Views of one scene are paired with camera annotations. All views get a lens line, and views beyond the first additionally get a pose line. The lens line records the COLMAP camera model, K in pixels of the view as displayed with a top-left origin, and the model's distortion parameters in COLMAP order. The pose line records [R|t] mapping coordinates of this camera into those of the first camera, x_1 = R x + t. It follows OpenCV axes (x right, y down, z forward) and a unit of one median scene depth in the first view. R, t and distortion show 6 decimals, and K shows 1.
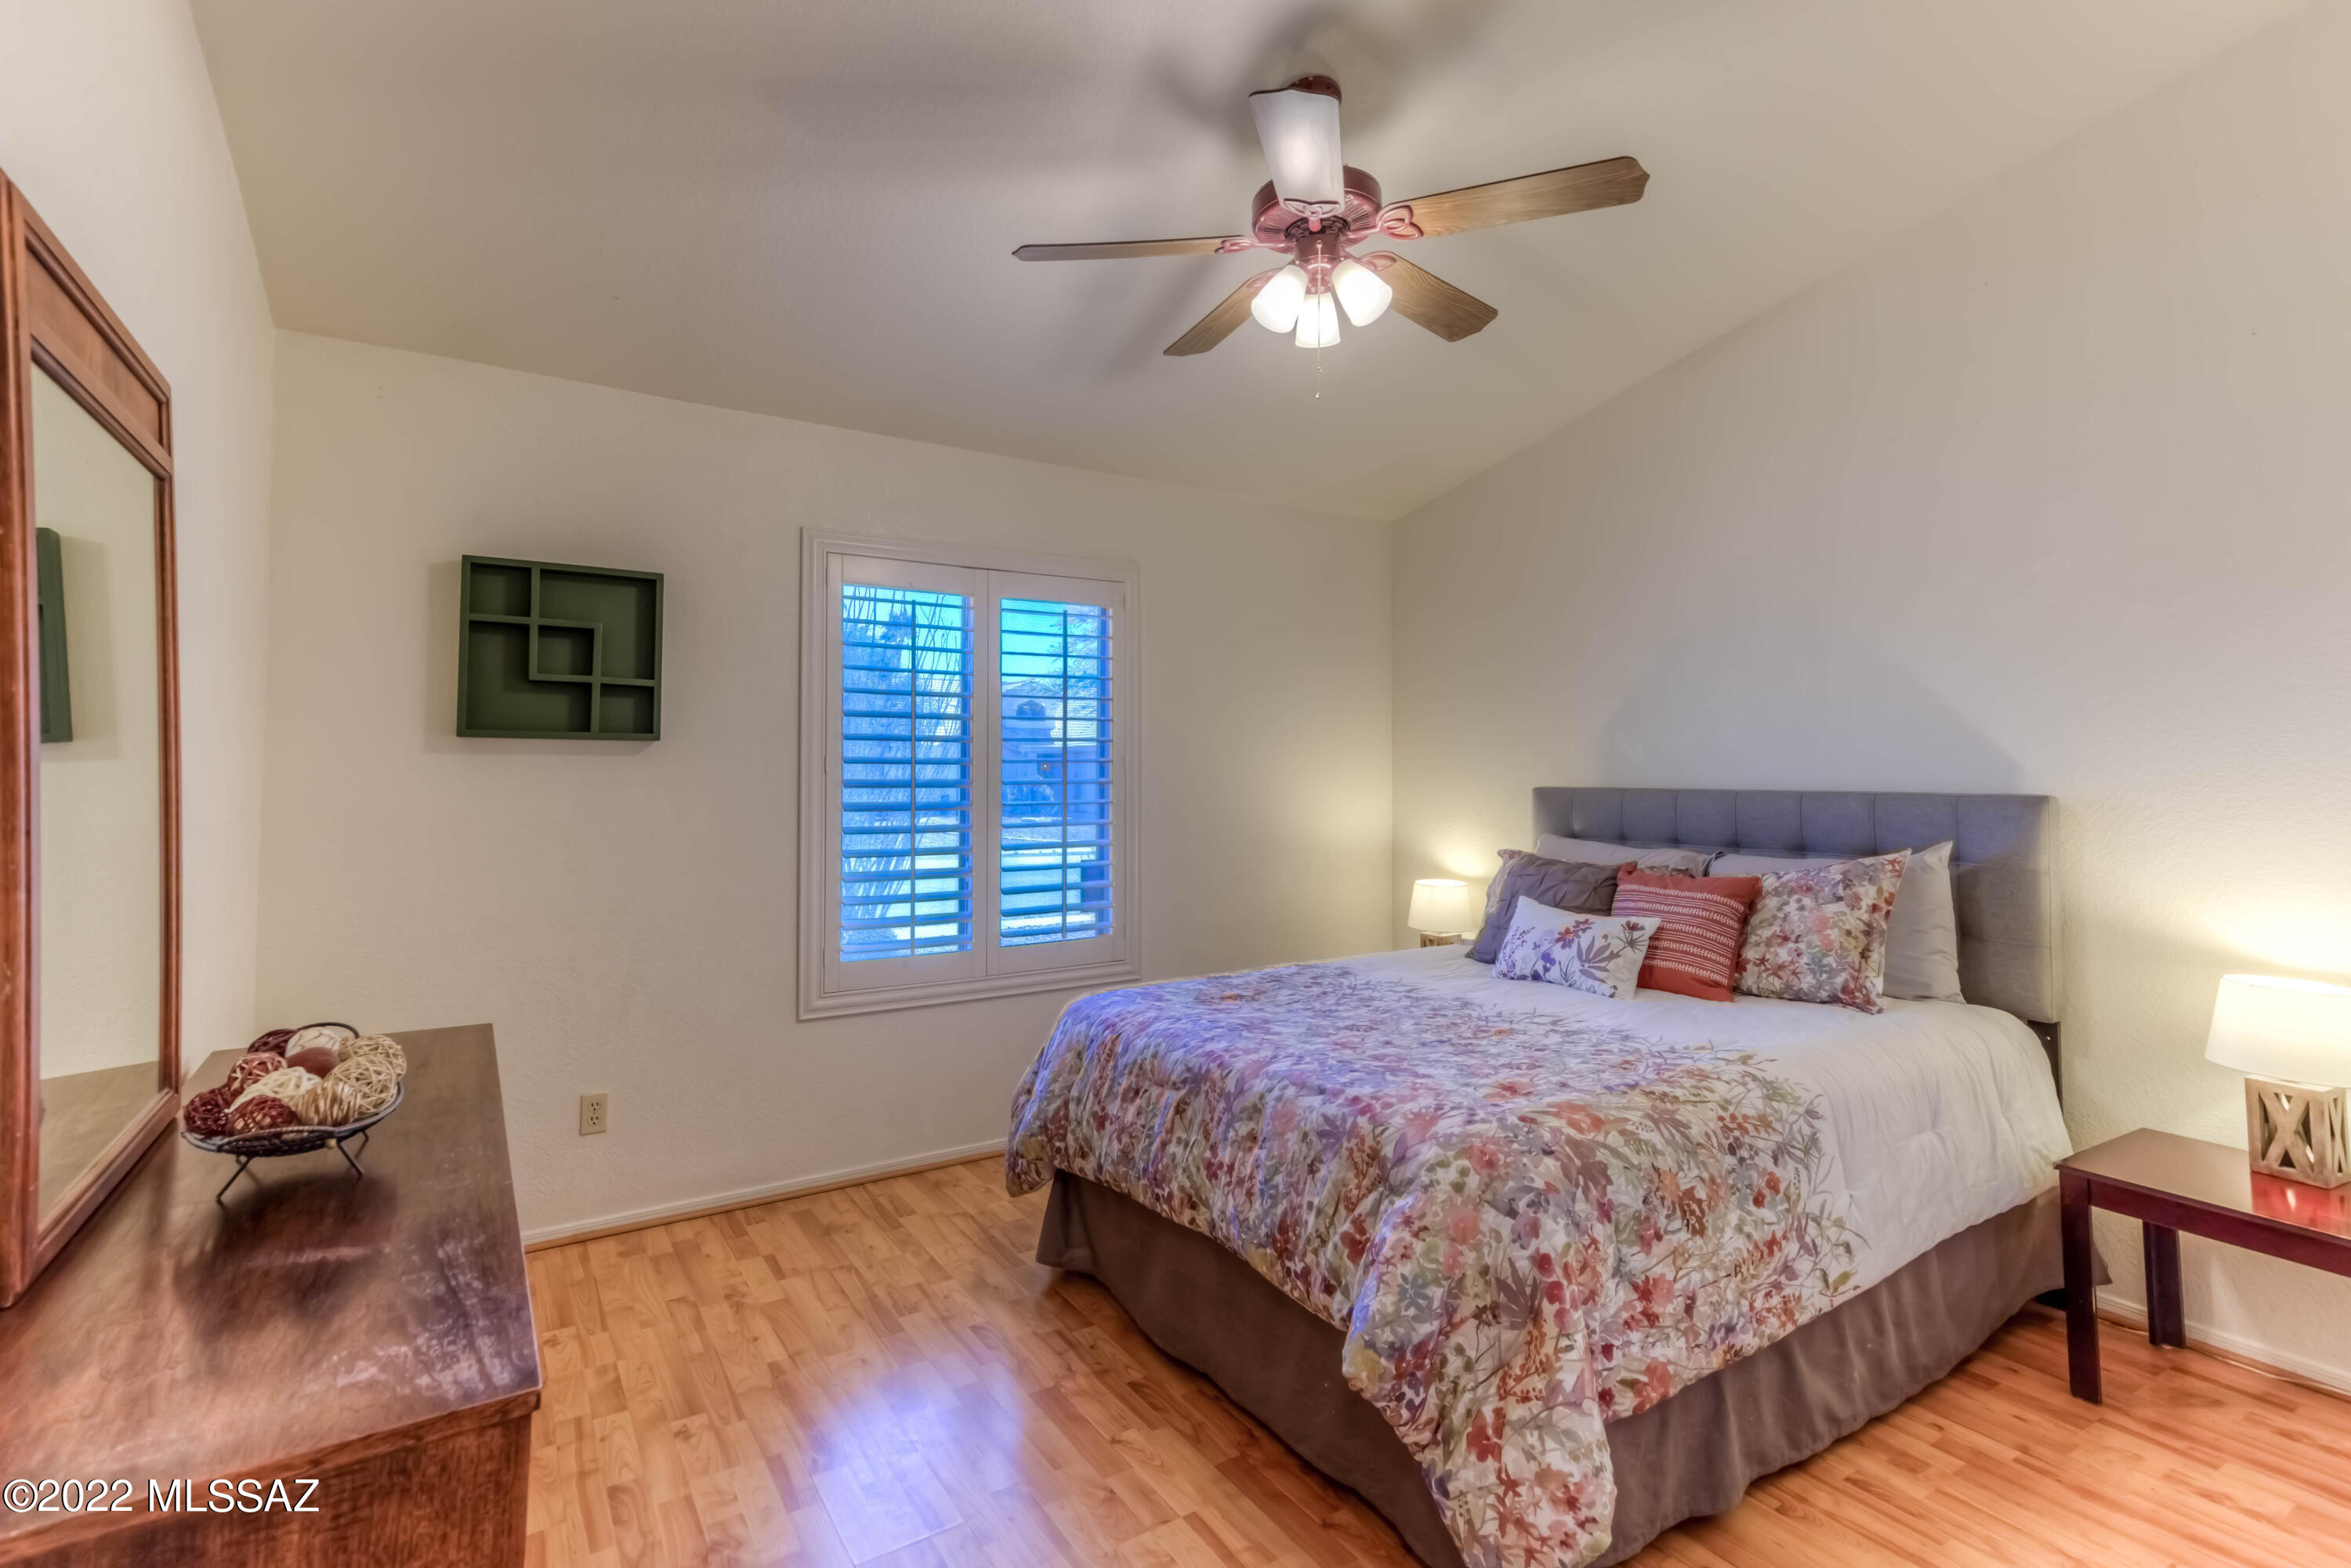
lens RADIAL K [[1084.9, 0, 1175.5], [0, 1084.9, 784.0], [0, 0, 1]] dist [0.024979, 0.000112]
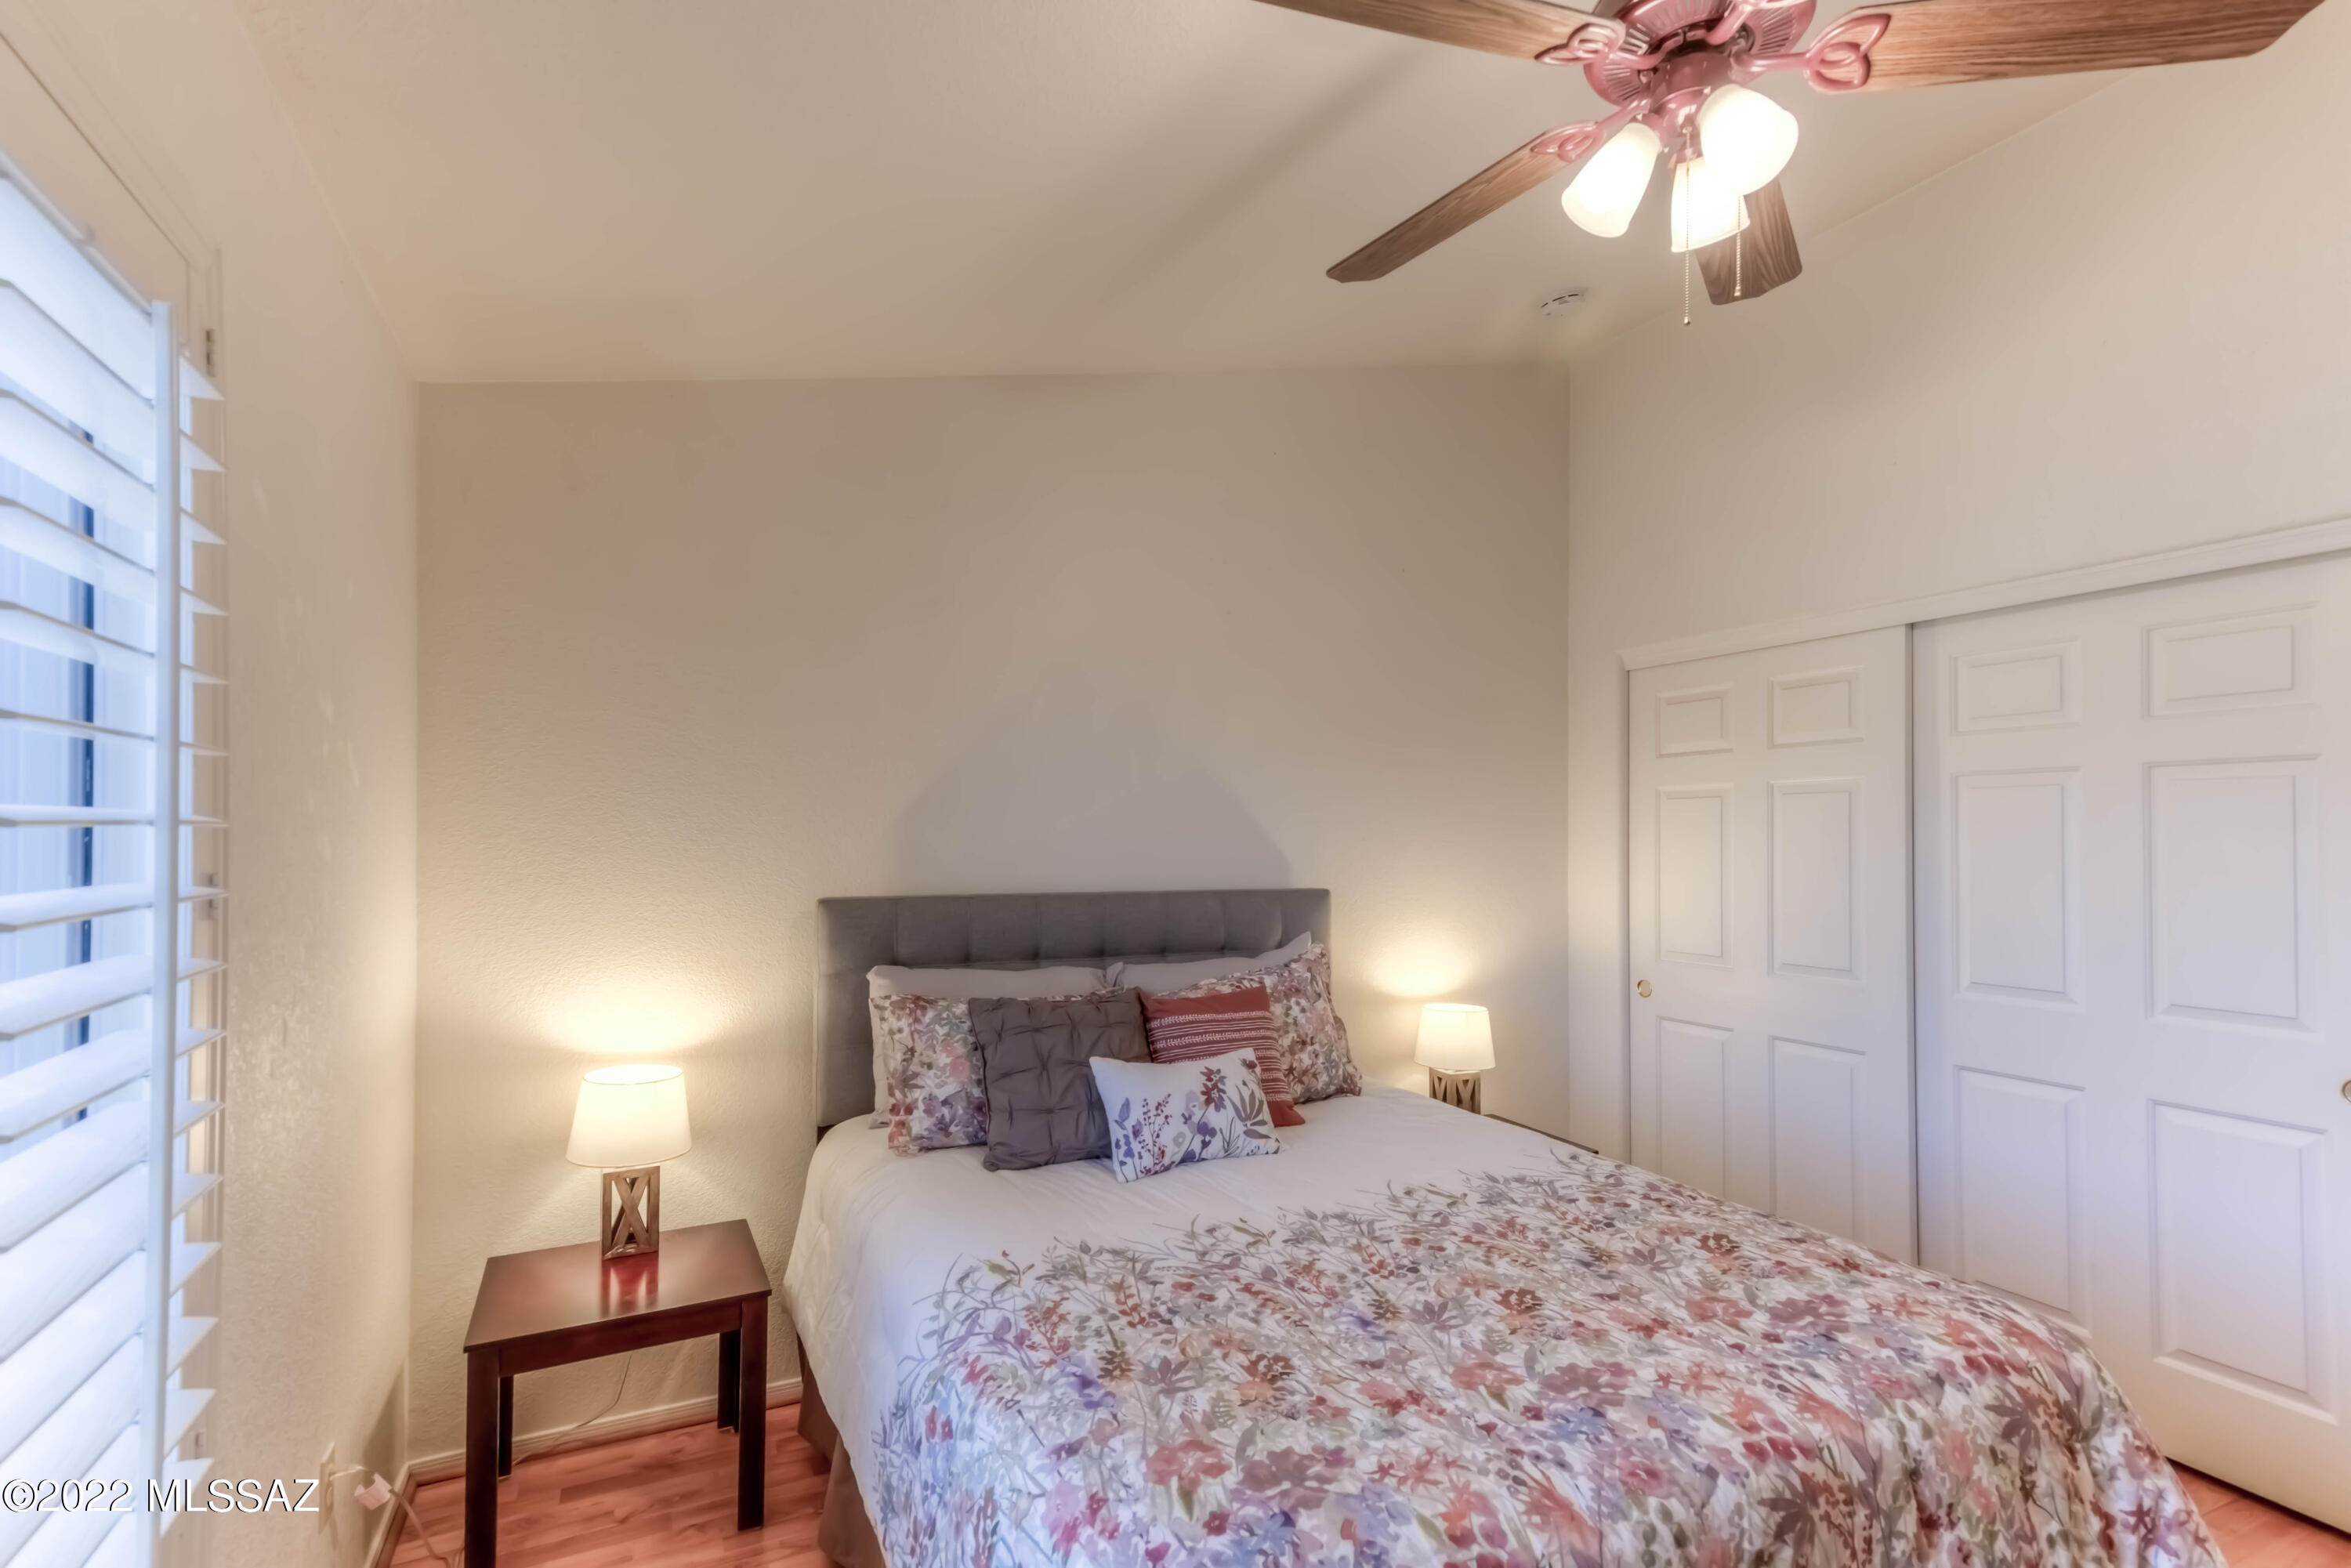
lens RADIAL K [[1084.9, 0, 1175.5], [0, 1084.9, 784.0], [0, 0, 1]] dist [0.024979, 0.000112]
pose [[0.123185, 0.043480, 0.991431, -0.481905], [0.002501, 0.999023, -0.044123, -0.056219], [-0.992381, 0.007915, 0.122956, 1.021659]]
